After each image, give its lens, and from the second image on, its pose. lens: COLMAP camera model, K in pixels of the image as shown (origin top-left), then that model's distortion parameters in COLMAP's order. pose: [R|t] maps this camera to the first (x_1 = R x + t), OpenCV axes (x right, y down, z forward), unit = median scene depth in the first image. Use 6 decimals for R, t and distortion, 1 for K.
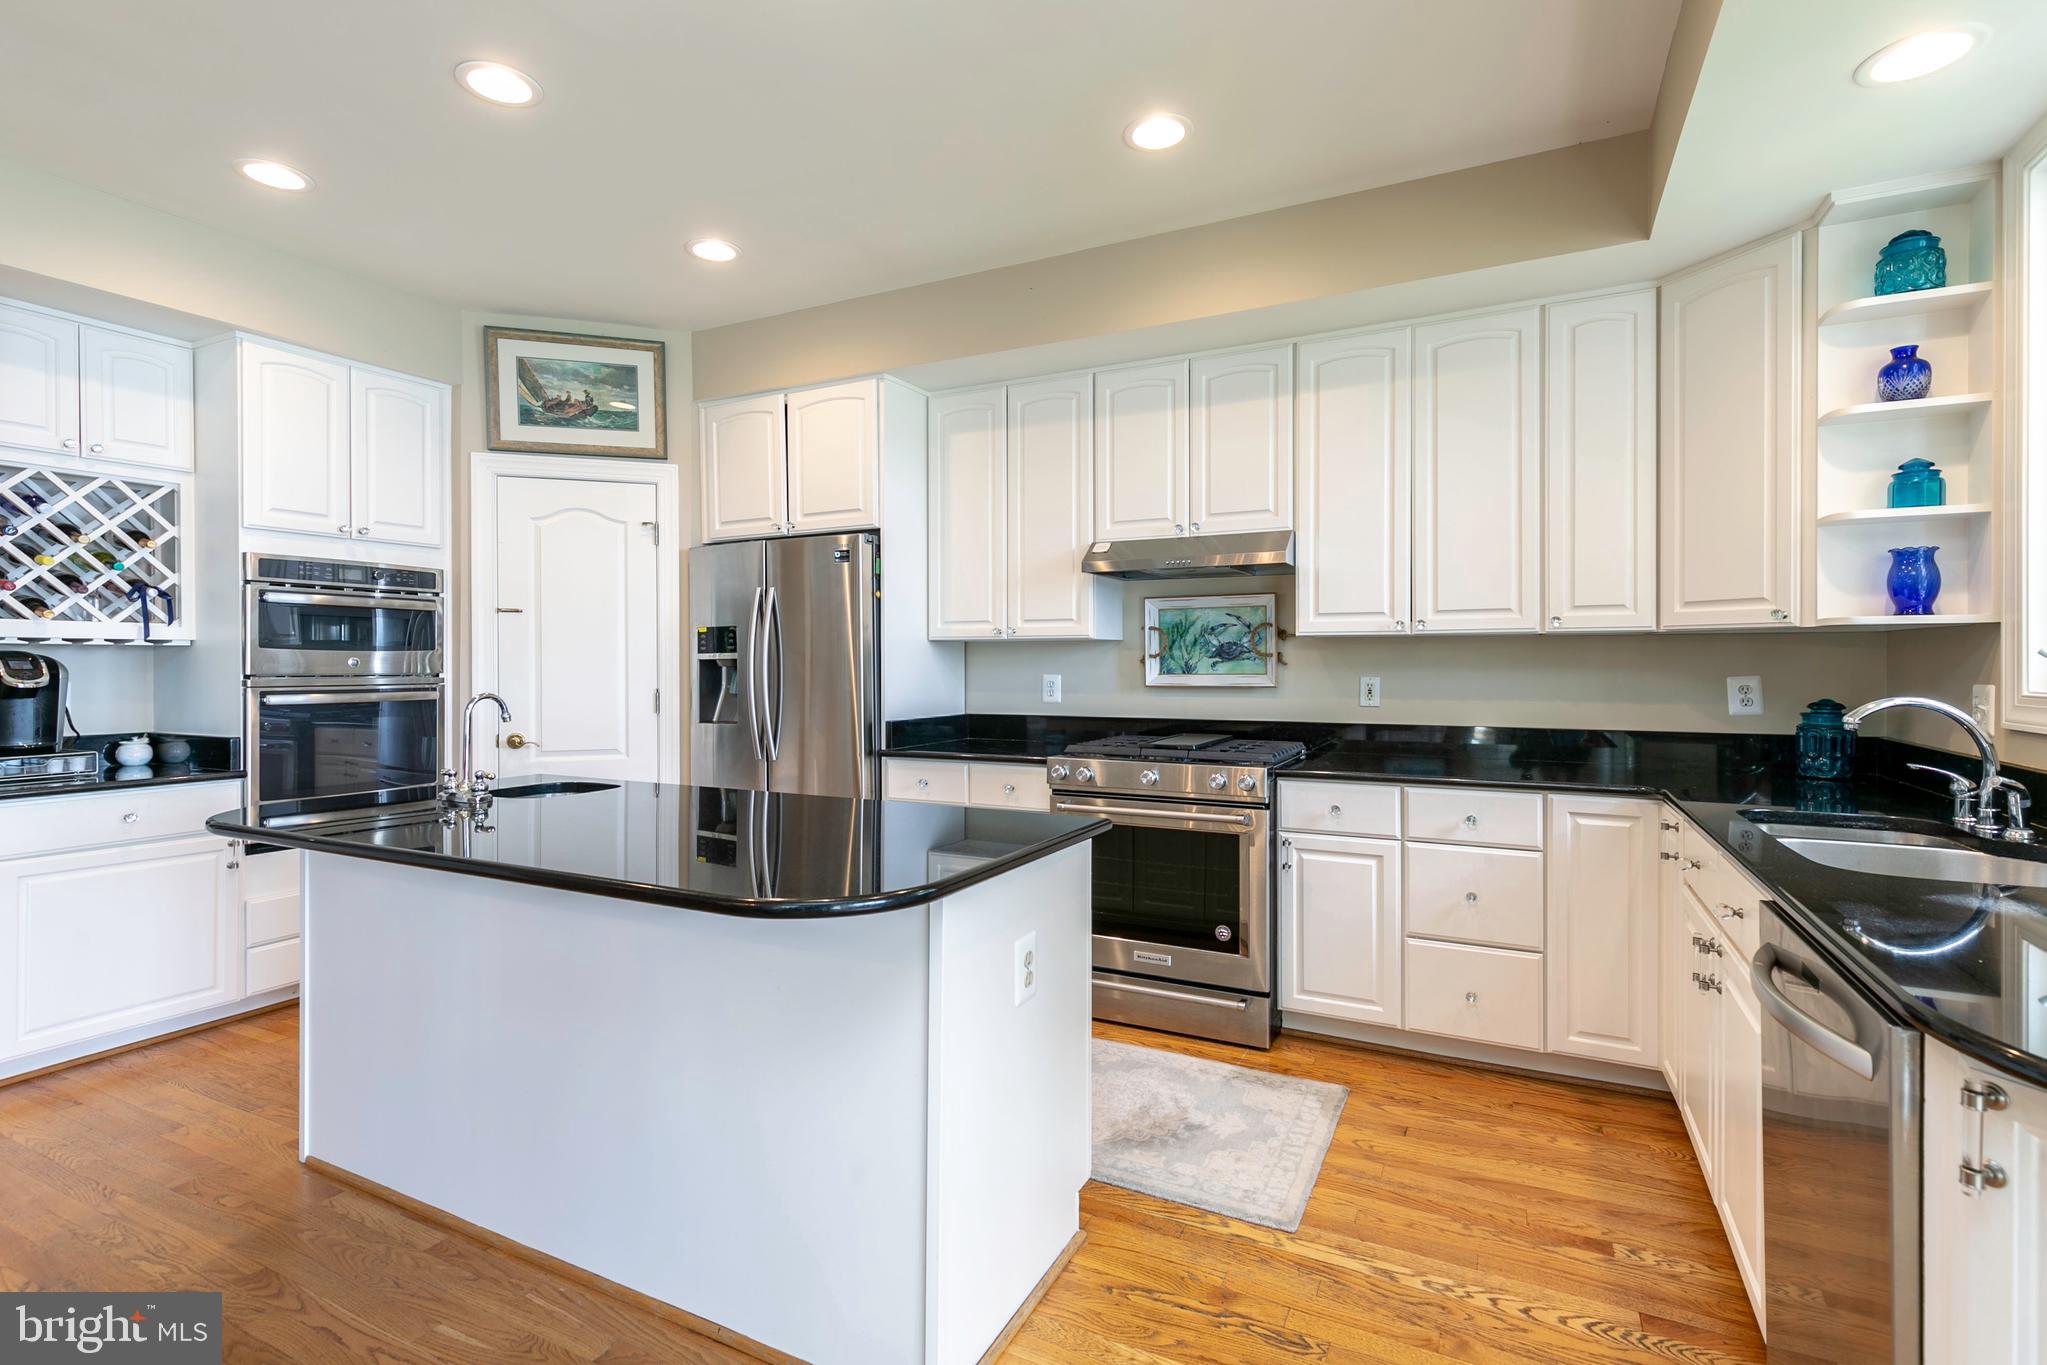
lens RADIAL K [[947.8, 0, 986.5], [0, 947.8, 667.7], [0, 0, 1]] dist [0.003553, 0.000048]
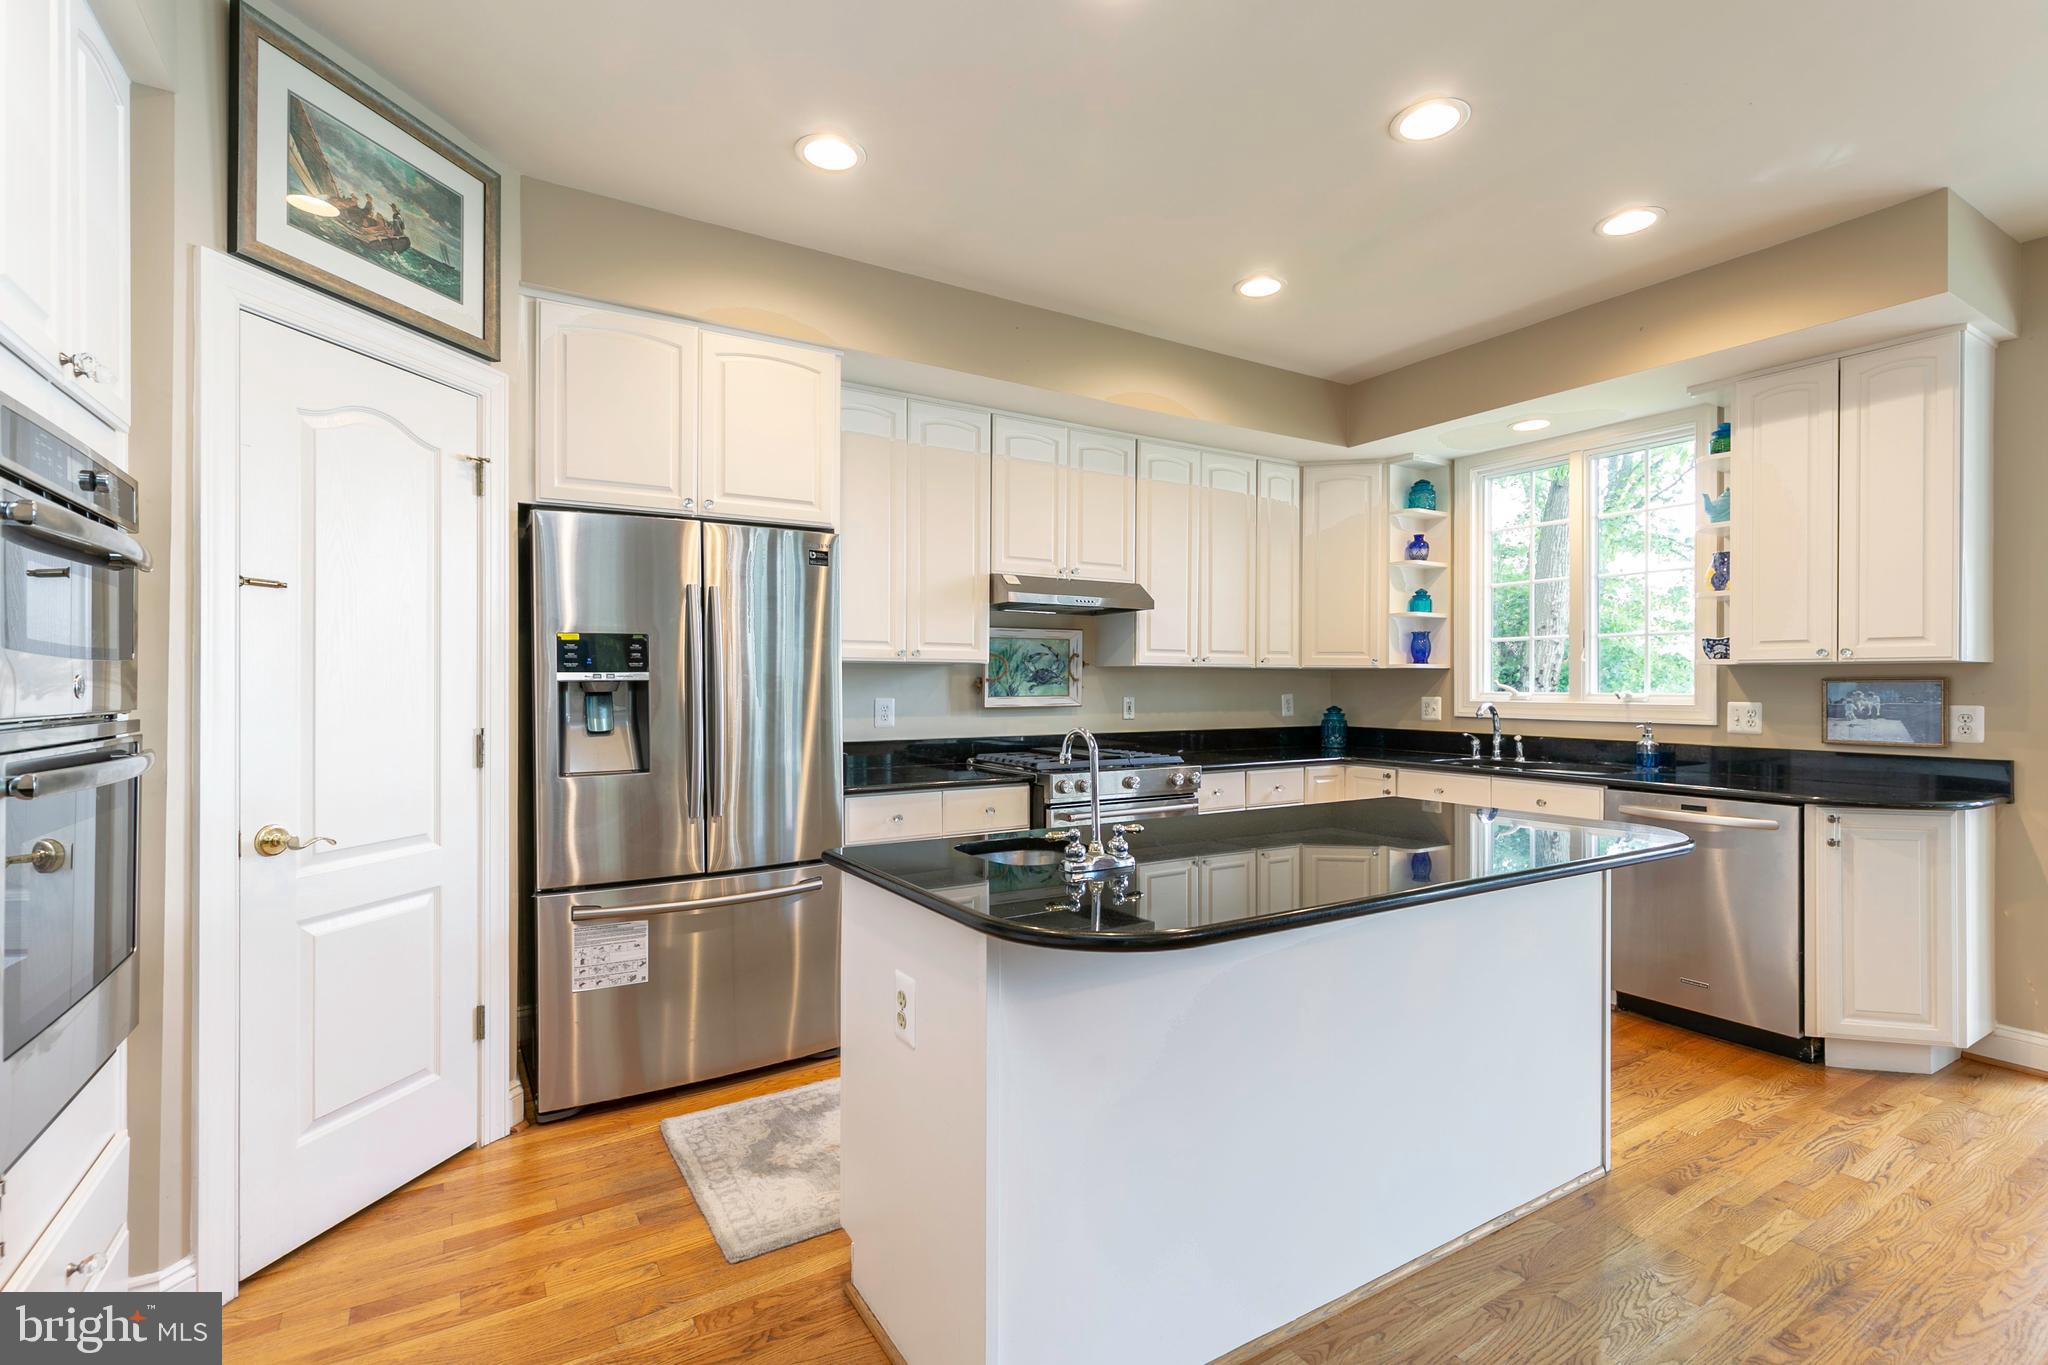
lens RADIAL K [[951.6, 0, 1034.1], [0, 951.6, 681.5], [0, 0, 1]] dist [0.000124, -0.000183]
pose [[0.508874, 0.003548, 0.860834, -0.903684], [0.001298, 0.999987, -0.004890, -0.006336], [-0.860840, 0.003606, 0.508862, 0.484519]]
